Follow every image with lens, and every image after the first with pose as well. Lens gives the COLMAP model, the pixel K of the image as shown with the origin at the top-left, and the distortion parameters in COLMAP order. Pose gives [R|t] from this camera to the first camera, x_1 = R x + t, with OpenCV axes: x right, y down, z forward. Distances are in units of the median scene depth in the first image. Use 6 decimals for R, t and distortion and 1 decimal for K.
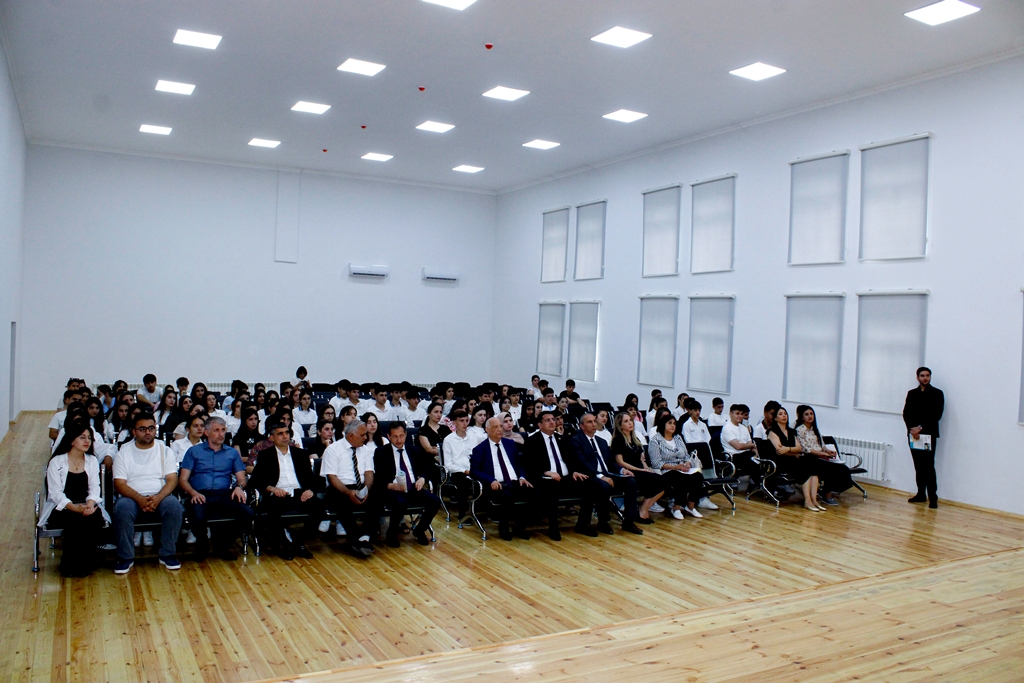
lens RADIAL K [[836.1, 0, 494.6], [0, 836.1, 339.9], [0, 0, 1]] dist [-0.167766, 0.146168]
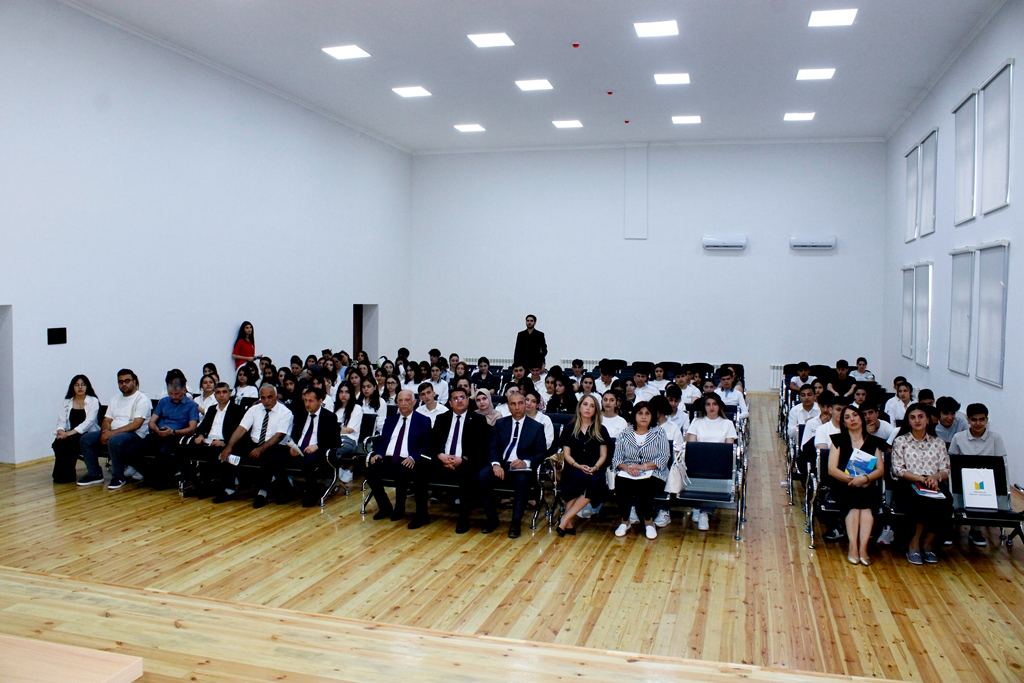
lens RADIAL K [[836.1, 0, 494.6], [0, 836.1, 339.9], [0, 0, 1]] dist [-0.167766, 0.146168]
pose [[0.715688, 0.004227, -0.698408, 0.841092], [0.008234, 0.999861, 0.014489, 0.026752], [0.698372, -0.016120, 0.715553, 0.450279]]
